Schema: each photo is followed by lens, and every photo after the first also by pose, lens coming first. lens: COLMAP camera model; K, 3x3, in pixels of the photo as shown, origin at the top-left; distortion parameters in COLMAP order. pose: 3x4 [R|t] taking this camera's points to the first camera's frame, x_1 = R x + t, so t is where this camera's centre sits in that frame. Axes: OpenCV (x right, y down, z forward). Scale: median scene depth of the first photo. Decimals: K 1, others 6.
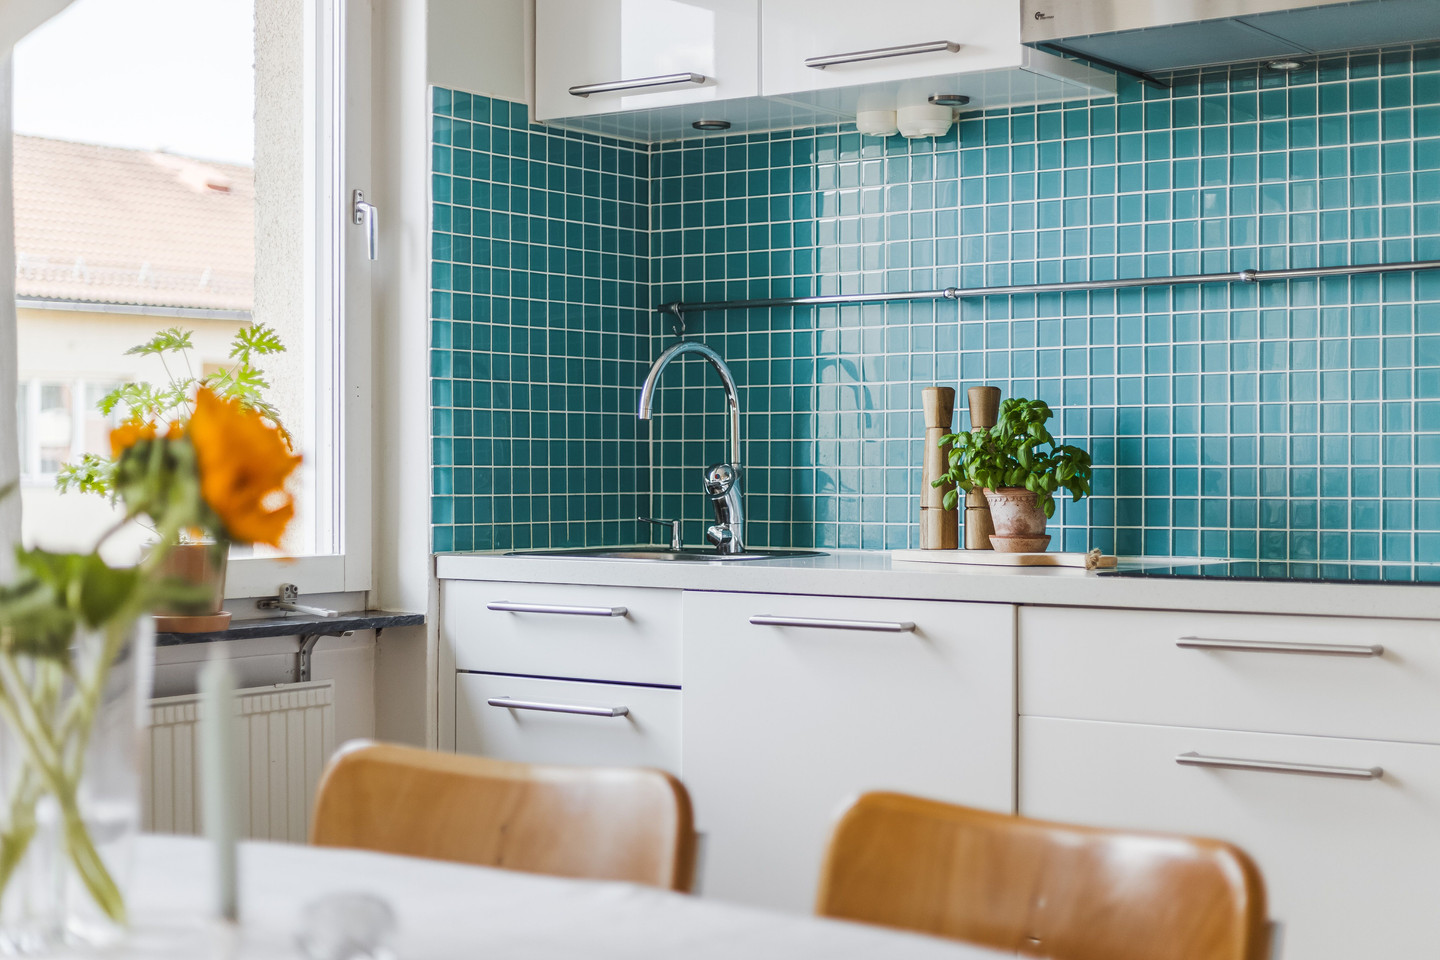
lens RADIAL K [[2167.4, 0, 720.0], [0, 2167.4, 480.0], [0, 0, 1]] dist [-0.102747, -0.003358]
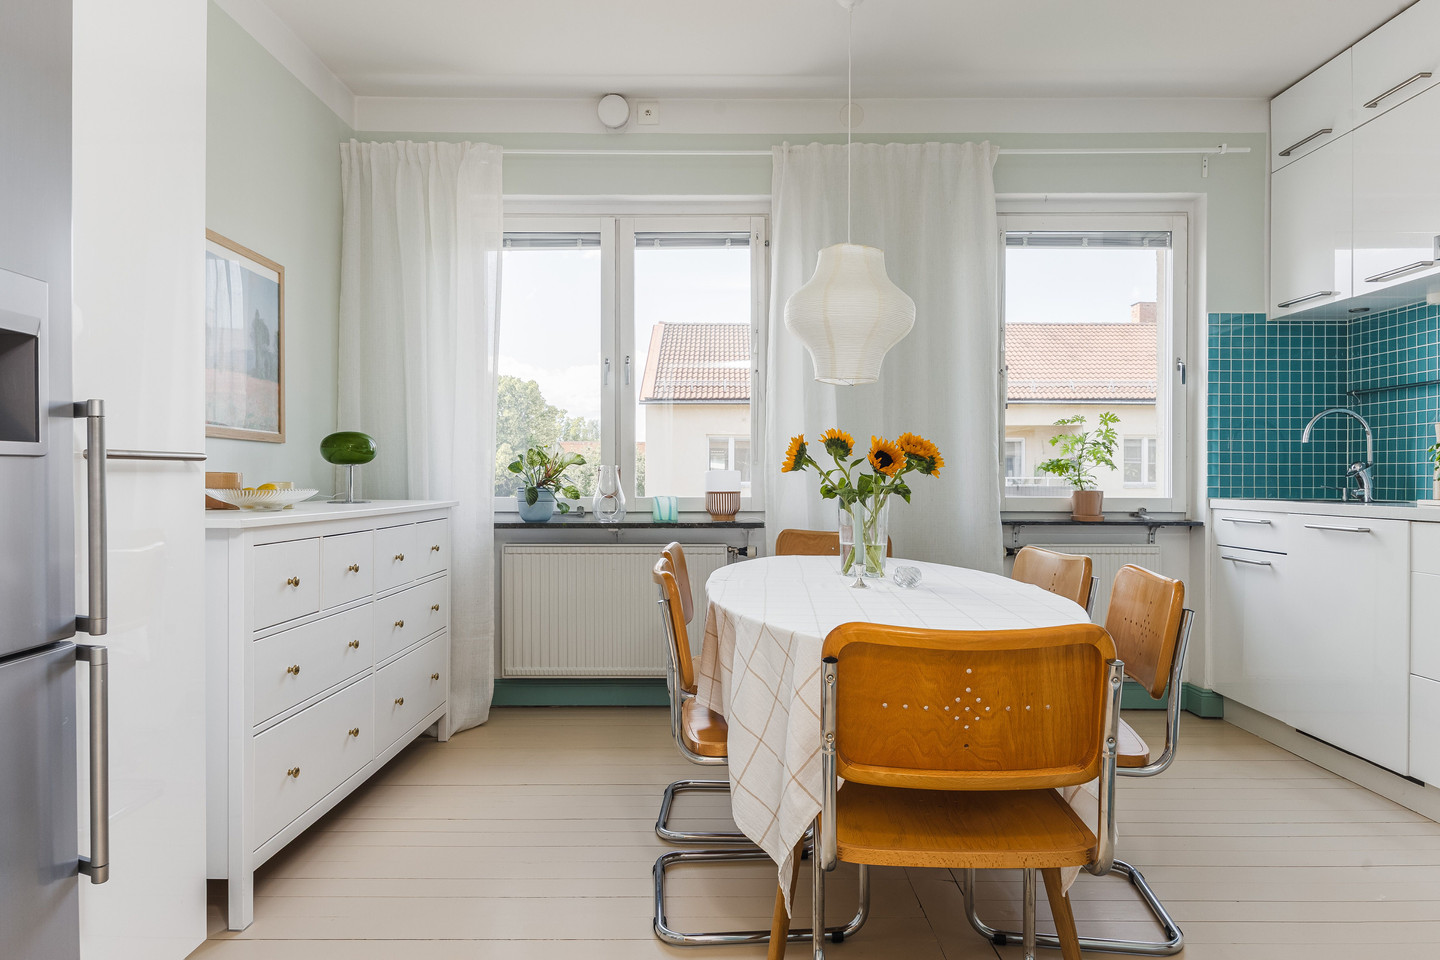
lens RADIAL K [[891.0, 0, 720.0], [0, 891.0, 480.0], [0, 0, 1]] dist [-0.001422, -0.000031]
pose [[0.581389, 0.005611, -0.813606, 0.367147], [-0.009016, 0.999959, 0.000454, 0.016749], [0.813576, 0.007071, 0.581416, -0.069681]]
